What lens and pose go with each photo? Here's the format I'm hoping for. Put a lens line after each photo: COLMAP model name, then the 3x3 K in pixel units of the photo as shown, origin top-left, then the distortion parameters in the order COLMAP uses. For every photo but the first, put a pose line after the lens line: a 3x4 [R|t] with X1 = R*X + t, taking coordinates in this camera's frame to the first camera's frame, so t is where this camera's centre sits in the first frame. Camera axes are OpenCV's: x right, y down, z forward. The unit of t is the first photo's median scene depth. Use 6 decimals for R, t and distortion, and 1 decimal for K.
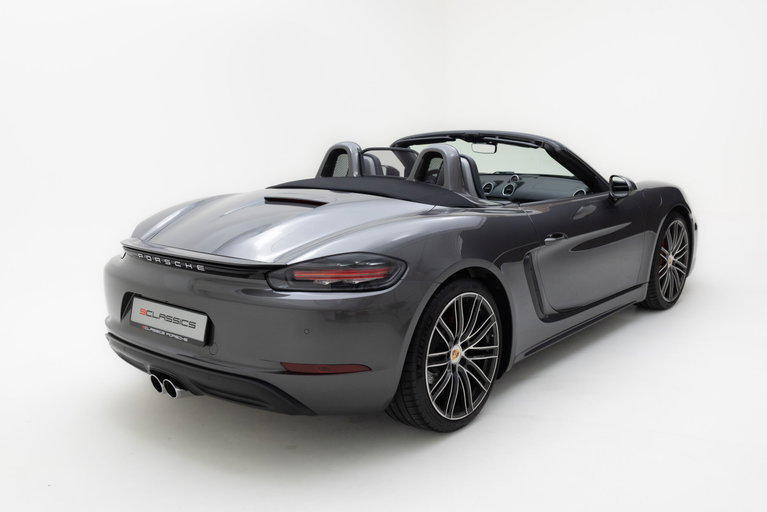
lens RADIAL K [[791.9, 0, 383.6], [0, 791.9, 263.9], [0, 0, 1]] dist [-0.001408, 0.000000]
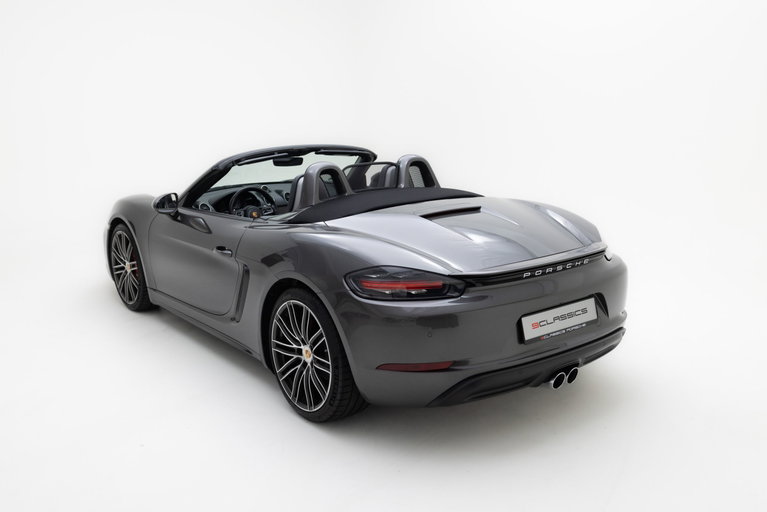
lens RADIAL K [[791.9, 0, 384.5], [0, 791.9, 256.7], [0, 0, 1]] dist [-0.001408, 0.000000]
pose [[0.196458, -0.198101, 0.960292, -1.323538], [0.207864, 0.965532, 0.156657, -0.232995], [-0.958226, 0.168834, 0.230864, 0.922246]]
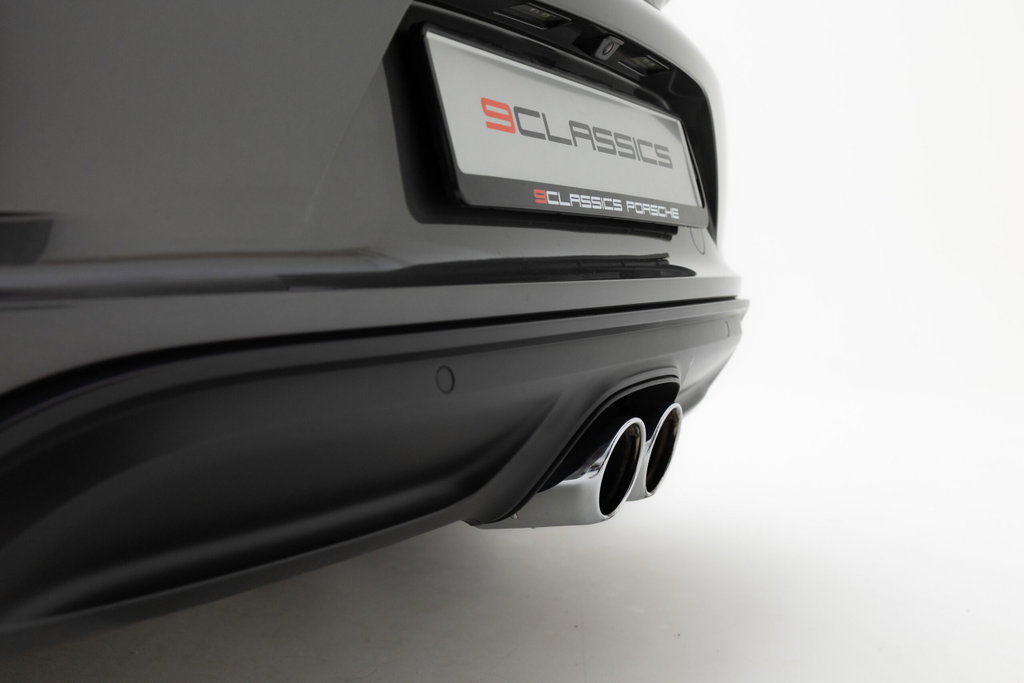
lens RADIAL K [[1057.3, 0, 513.0], [0, 1057.3, 341.2], [0, 0, 1]] dist [-0.001408, 0.000000]
pose [[-0.214596, -0.047484, 0.975548, -0.526814], [0.205923, 0.974166, 0.092715, 0.086519], [-0.954748, 0.220784, -0.199275, 1.041868]]
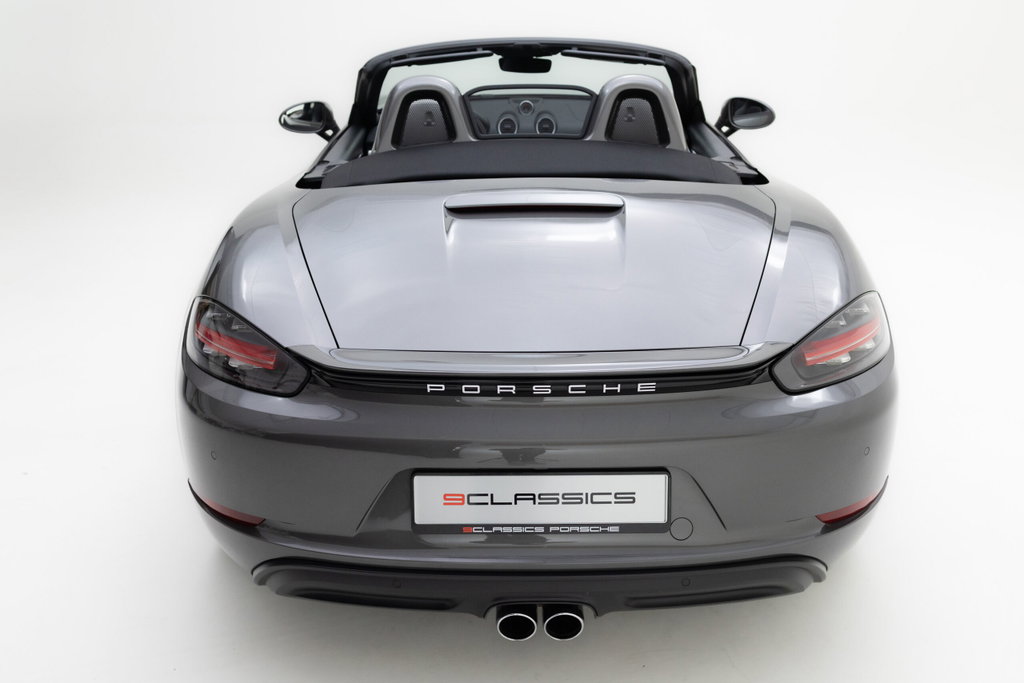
lens RADIAL K [[1057.3, 0, 513.1], [0, 1057.3, 341.9], [0, 0, 1]] dist [-0.001408, 0.000000]
pose [[0.758094, -0.231968, 0.609495, -0.634229], [0.125899, 0.969076, 0.212228, -0.160005], [-0.639877, -0.084154, 0.763856, 0.493957]]
